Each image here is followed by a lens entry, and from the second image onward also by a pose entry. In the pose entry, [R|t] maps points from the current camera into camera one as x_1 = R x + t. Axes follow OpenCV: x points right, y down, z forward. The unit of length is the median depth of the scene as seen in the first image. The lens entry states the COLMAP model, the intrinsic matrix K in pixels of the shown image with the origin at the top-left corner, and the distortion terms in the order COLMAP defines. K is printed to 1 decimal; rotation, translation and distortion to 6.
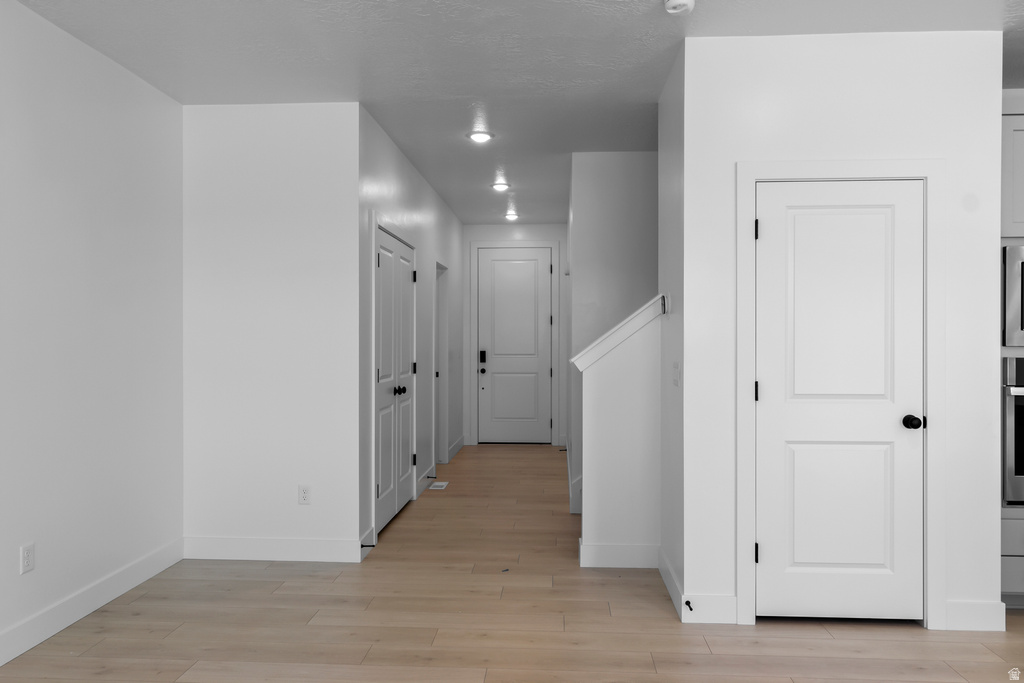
lens RADIAL K [[708.3, 0, 512.0], [0, 708.3, 341.5], [0, 0, 1]] dist [0.003533, 0.000440]
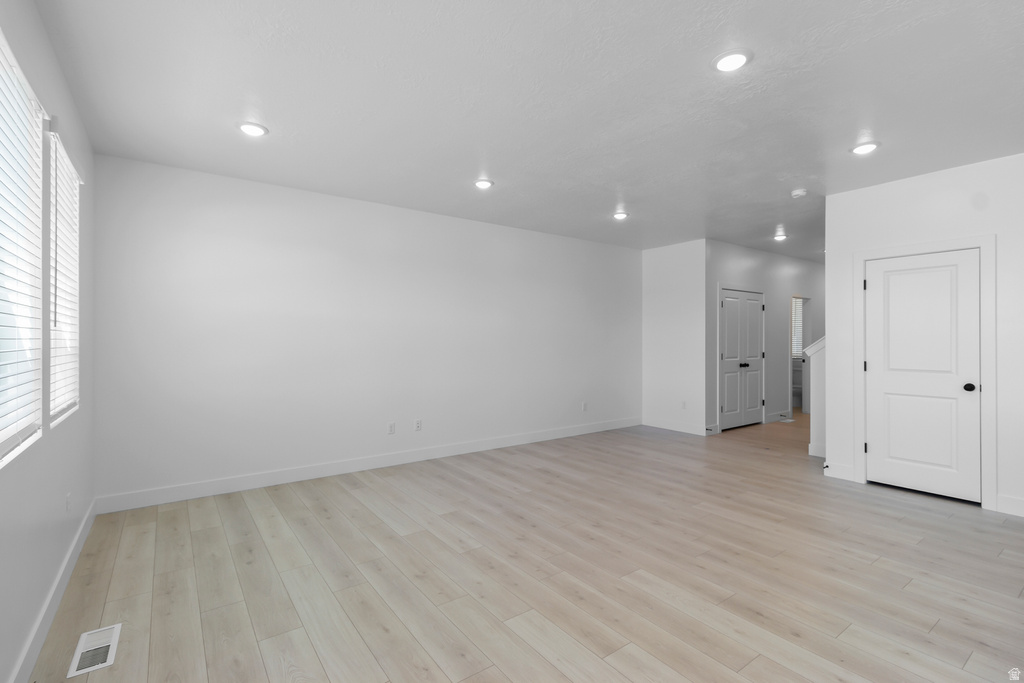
lens RADIAL K [[482.2, 0, 512.0], [0, 482.2, 341.5], [0, 0, 1]] dist [0.001053, 0.000825]
pose [[0.635349, 0.001658, -0.772224, 0.684393], [-0.001995, 0.999998, 0.000505, 0.001779], [0.772223, 0.001220, 0.635350, -0.561964]]
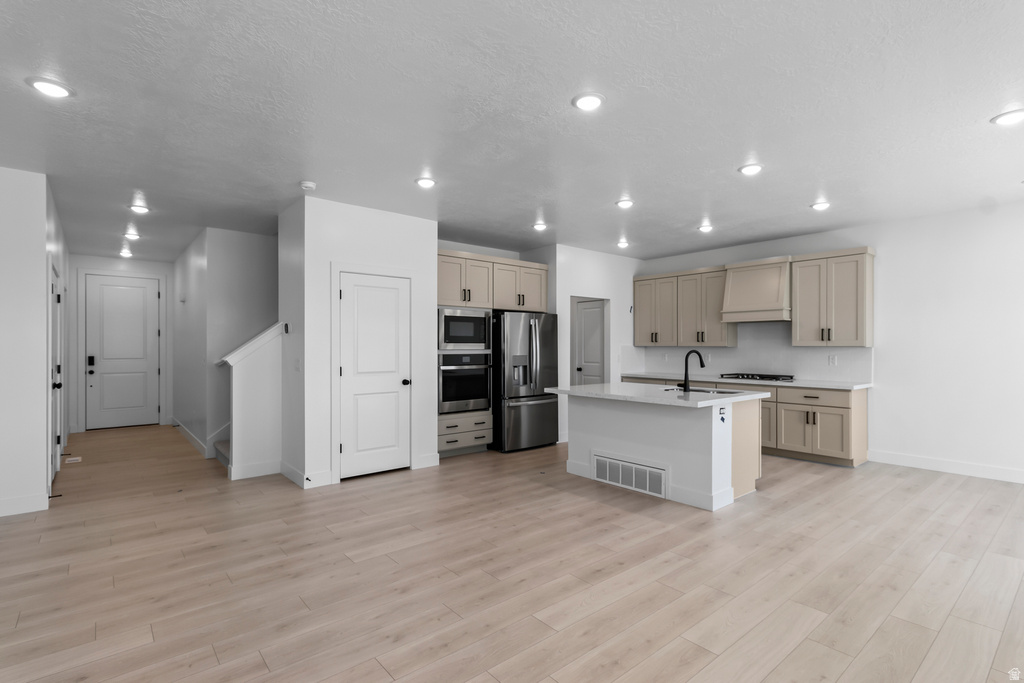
lens RADIAL K [[491.5, 0, 526.3], [0, 491.5, 347.6], [0, 0, 1]] dist [0.011361, 0.000359]
pose [[0.707635, -0.001472, 0.706577, -0.267910], [0.002535, 0.999997, -0.000457, 0.000818], [-0.706574, 0.002115, 0.707636, -0.381497]]
